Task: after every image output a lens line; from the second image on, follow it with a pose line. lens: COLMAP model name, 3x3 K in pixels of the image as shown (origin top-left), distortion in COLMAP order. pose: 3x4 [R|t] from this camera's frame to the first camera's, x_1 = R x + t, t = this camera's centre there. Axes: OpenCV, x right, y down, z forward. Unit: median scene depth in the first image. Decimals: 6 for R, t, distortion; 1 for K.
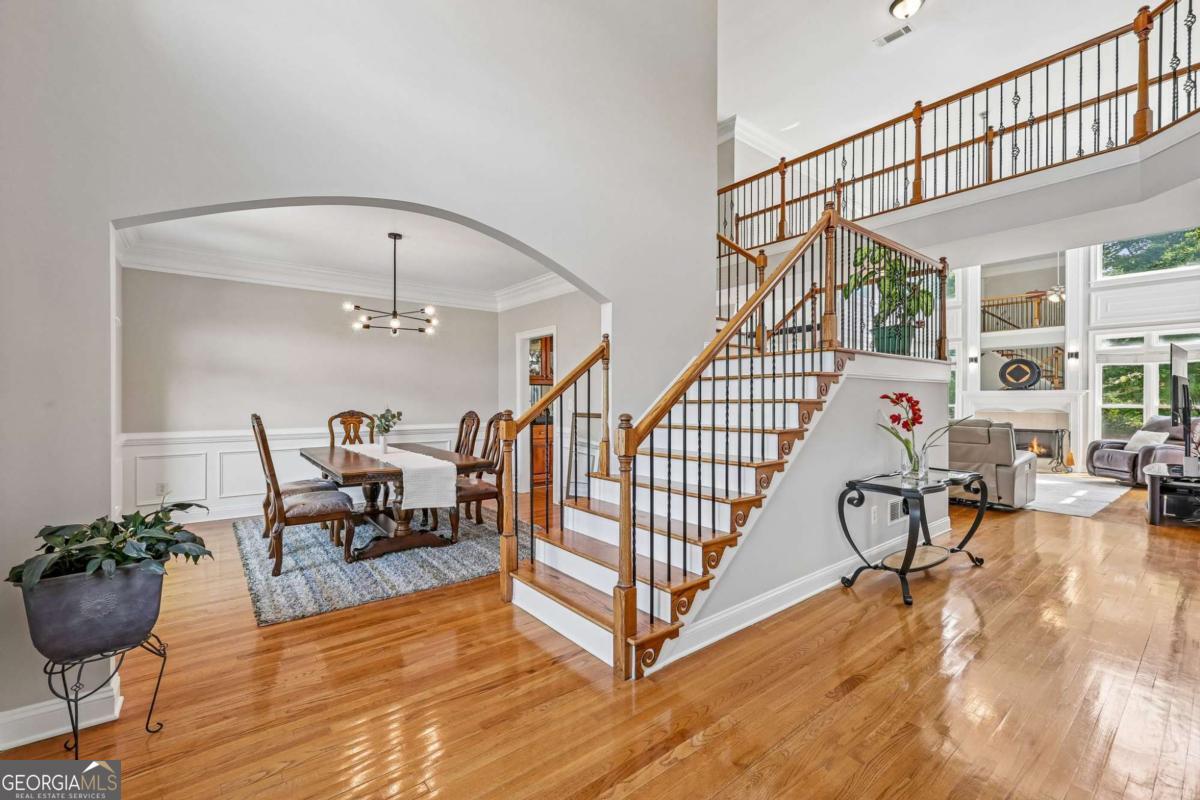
lens RADIAL K [[497.8, 0, 600.0], [0, 497.8, 400.0], [0, 0, 1]] dist [0.001002, -0.000627]
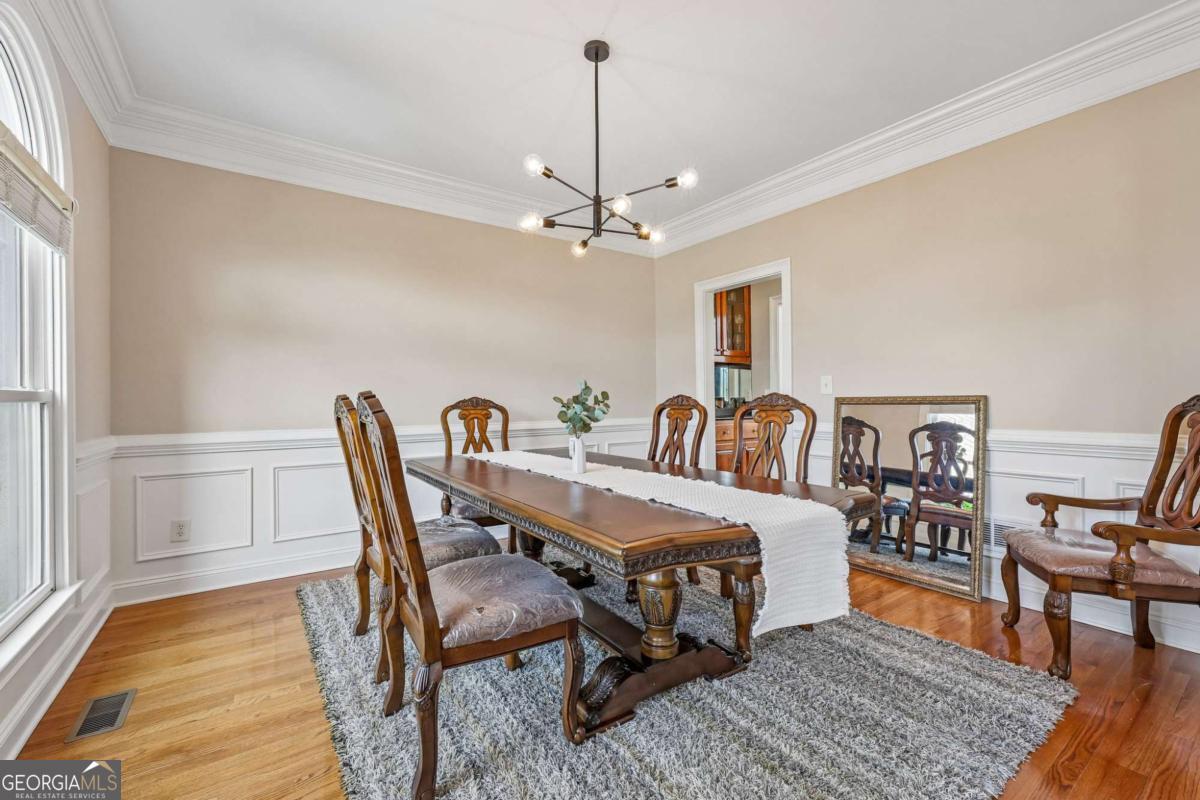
lens RADIAL K [[497.8, 0, 600.0], [0, 497.8, 400.0], [0, 0, 1]] dist [0.001002, -0.000627]
pose [[0.997968, -0.009820, -0.062963, -0.331028], [0.009675, 0.999950, -0.002598, 0.029734], [0.062986, 0.001984, 0.998012, 0.424215]]
